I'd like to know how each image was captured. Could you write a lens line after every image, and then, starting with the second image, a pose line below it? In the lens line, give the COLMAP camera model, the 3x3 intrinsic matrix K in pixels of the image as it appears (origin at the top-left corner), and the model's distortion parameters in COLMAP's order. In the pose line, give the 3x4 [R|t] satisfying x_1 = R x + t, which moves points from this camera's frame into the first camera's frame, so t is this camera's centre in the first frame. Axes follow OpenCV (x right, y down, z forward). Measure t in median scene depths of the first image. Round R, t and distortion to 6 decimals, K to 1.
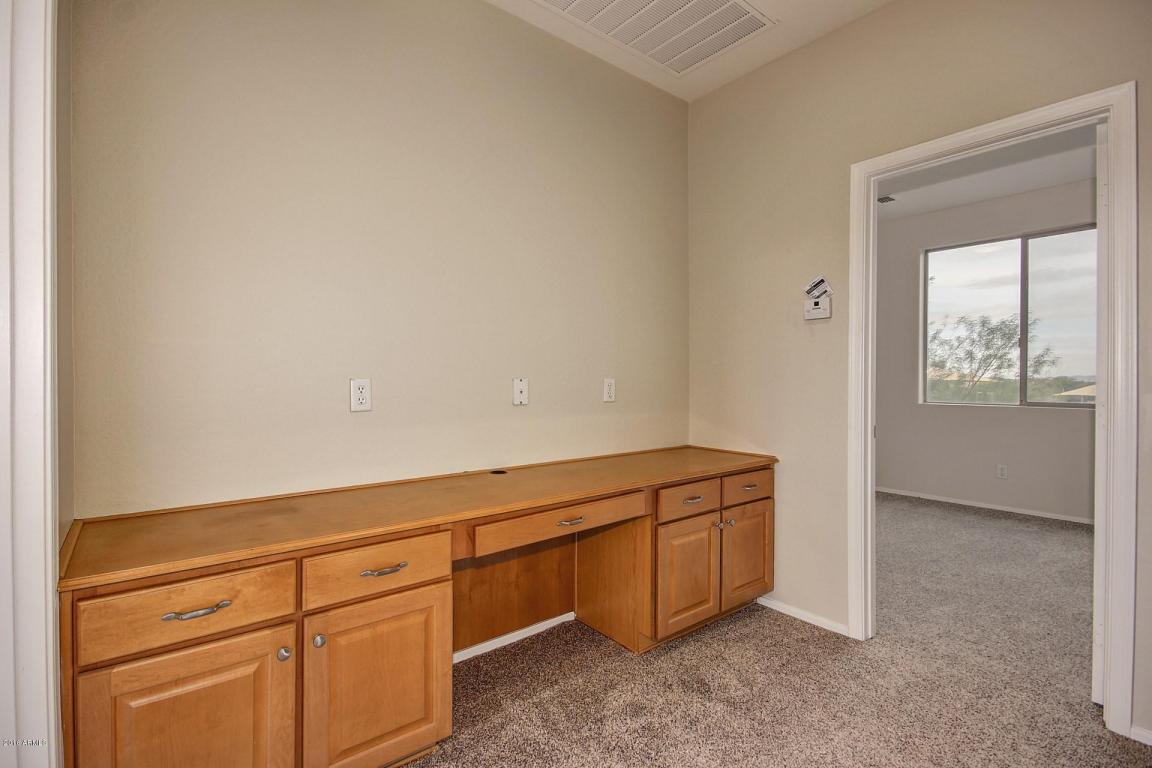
lens RADIAL K [[558.5, 0, 573.9], [0, 558.5, 386.8], [0, 0, 1]] dist [0.003614, 0.000507]
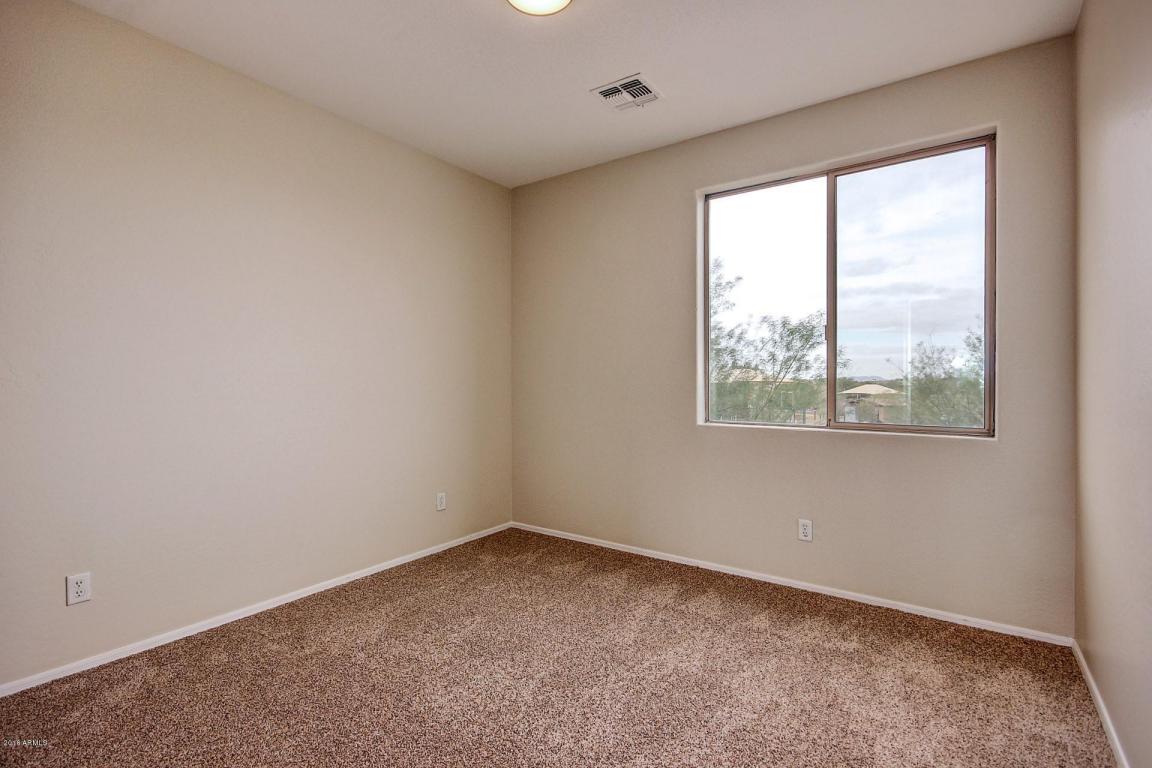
lens RADIAL K [[558.5, 0, 574.0], [0, 558.5, 383.7], [0, 0, 1]] dist [0.003614, 0.000507]
pose [[0.964015, -0.002079, 0.265839, 0.117610], [0.003744, 0.999976, -0.005758, -0.005356], [-0.265820, 0.006546, 0.964000, 0.156664]]
